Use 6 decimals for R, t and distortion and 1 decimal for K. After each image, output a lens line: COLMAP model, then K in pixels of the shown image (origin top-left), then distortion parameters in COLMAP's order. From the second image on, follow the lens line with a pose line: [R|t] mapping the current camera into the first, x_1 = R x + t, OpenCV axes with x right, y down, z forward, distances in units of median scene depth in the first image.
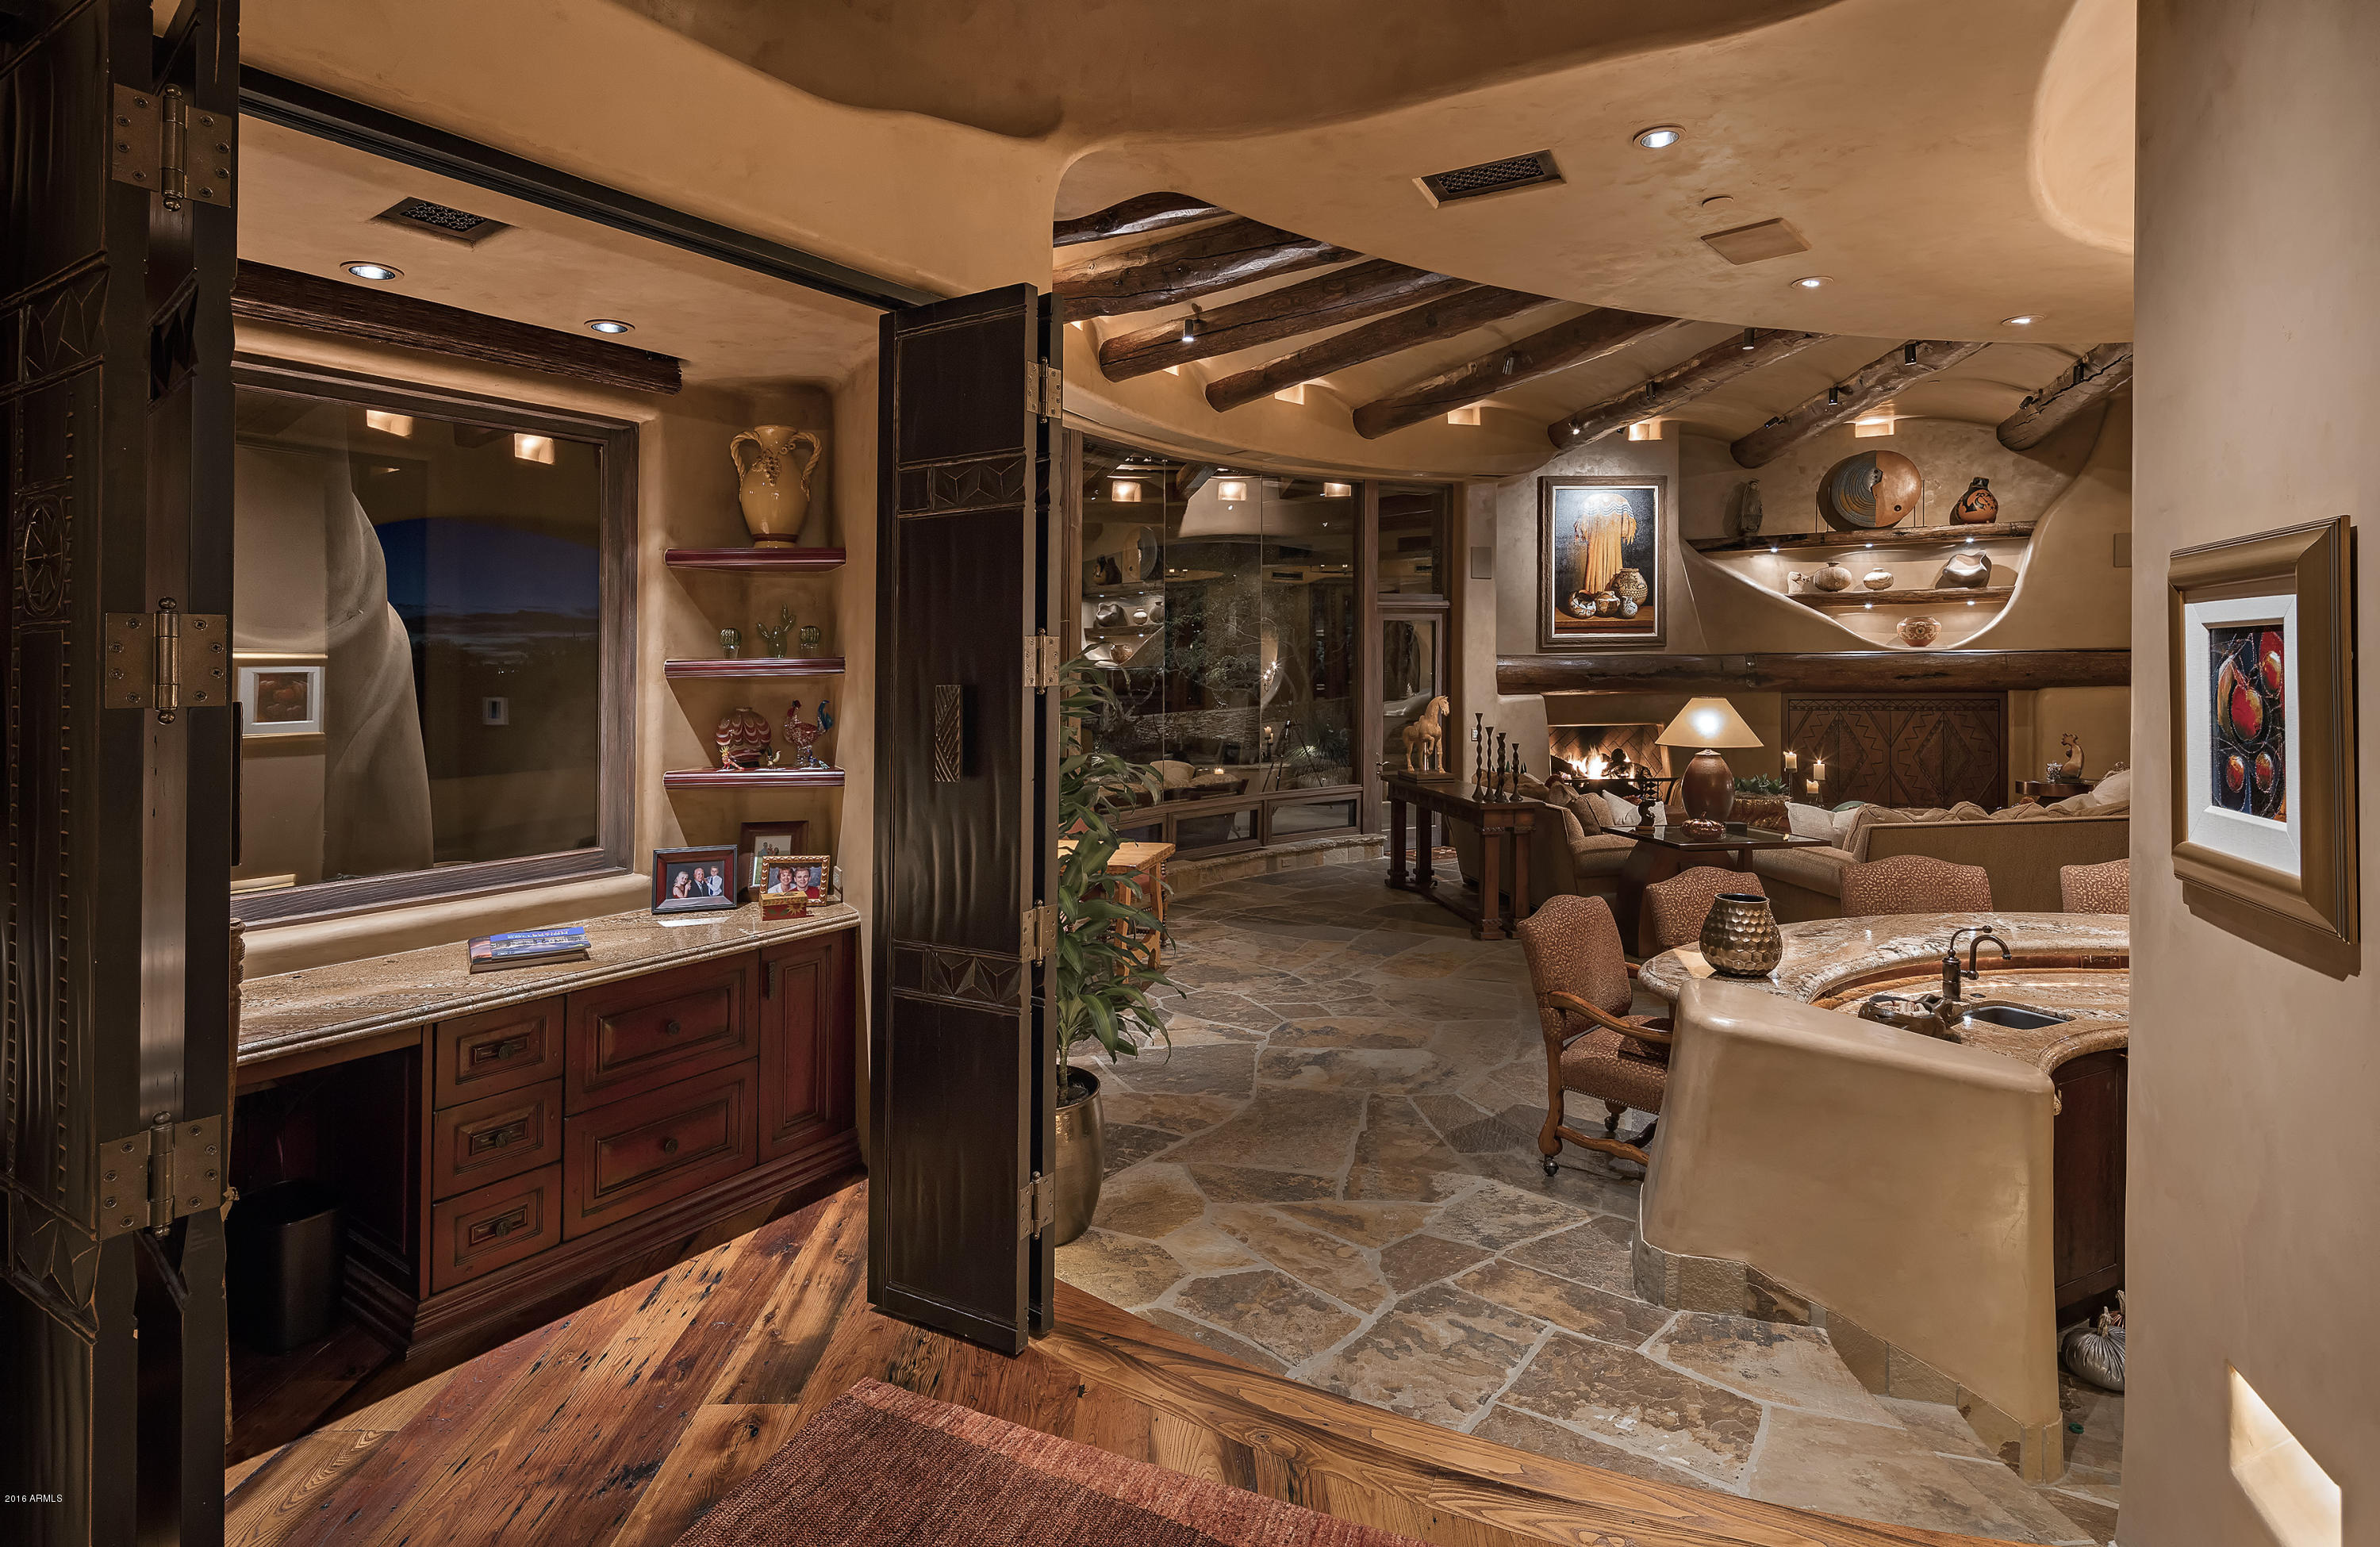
lens RADIAL K [[1335.6, 0, 1191.1], [0, 1335.6, 655.3], [0, 0, 1]] dist [-0.000106, -0.000010]
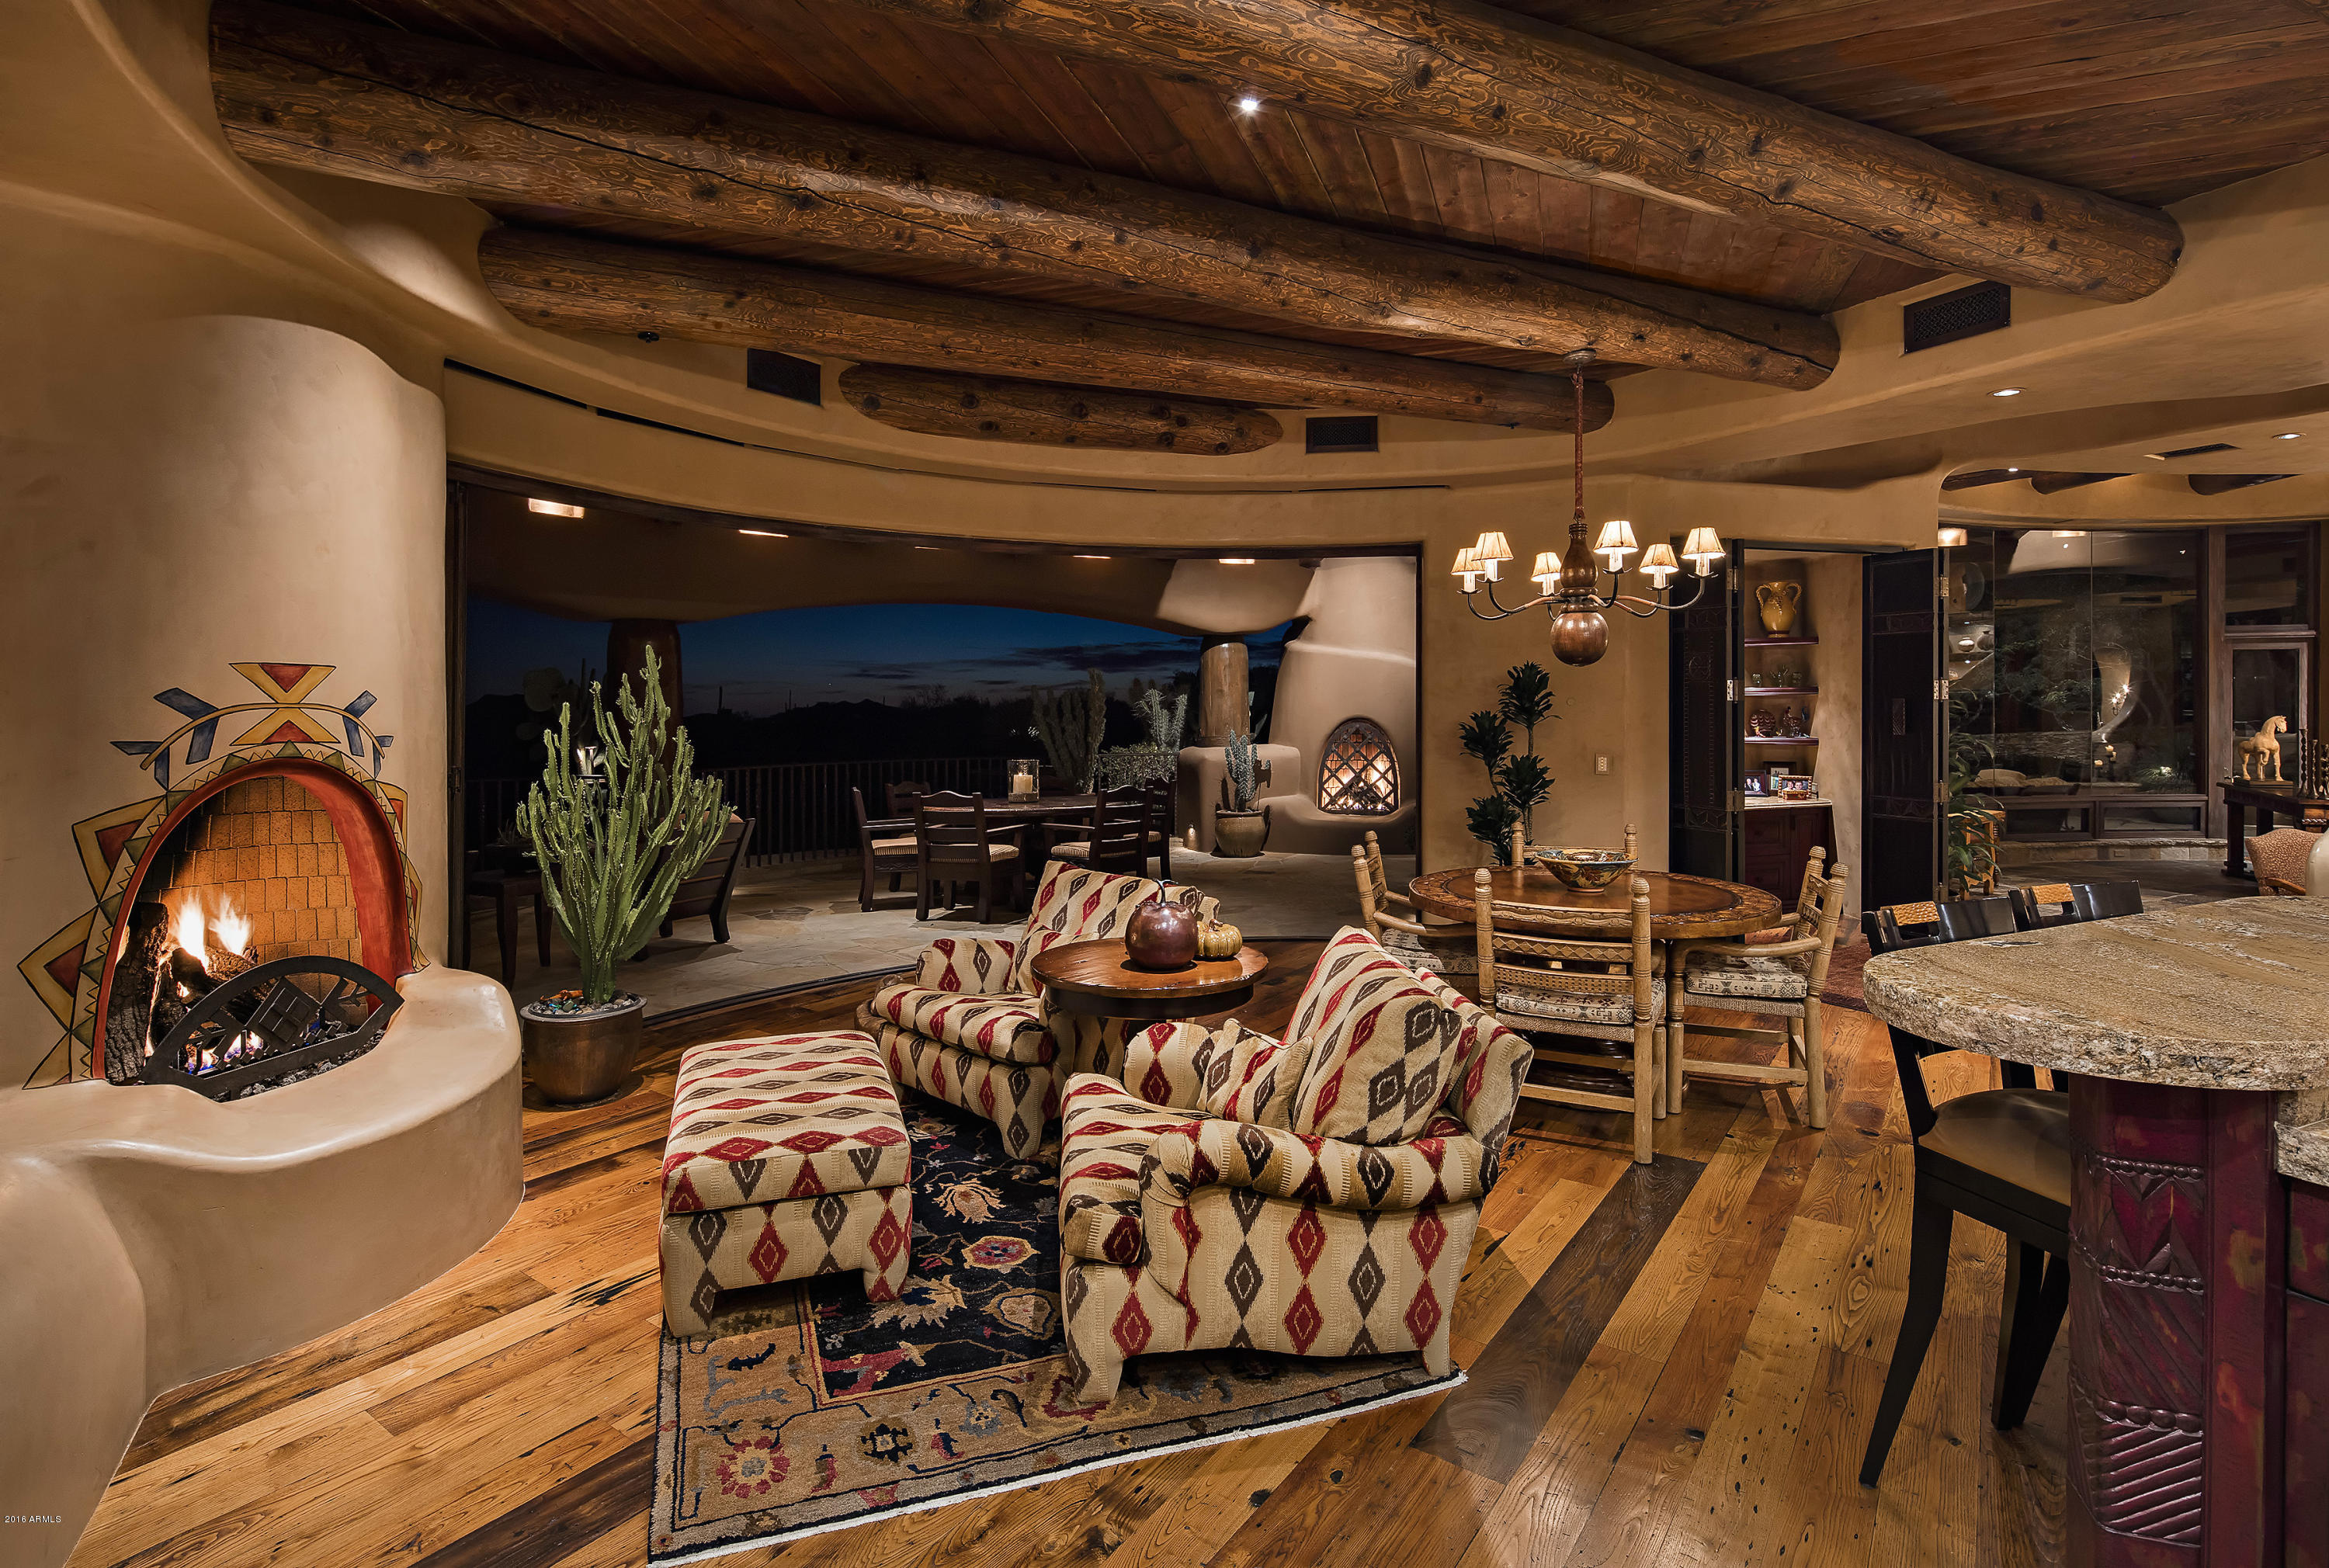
lens RADIAL K [[1172.7, 0, 1165.7], [0, 1172.7, 672.6], [0, 0, 1]] dist [-0.002525, -0.001029]
pose [[0.805126, -0.007193, -0.593060, 0.004117], [0.003866, 0.999969, -0.006880, -0.002609], [0.593091, 0.003246, 0.805129, -0.246512]]
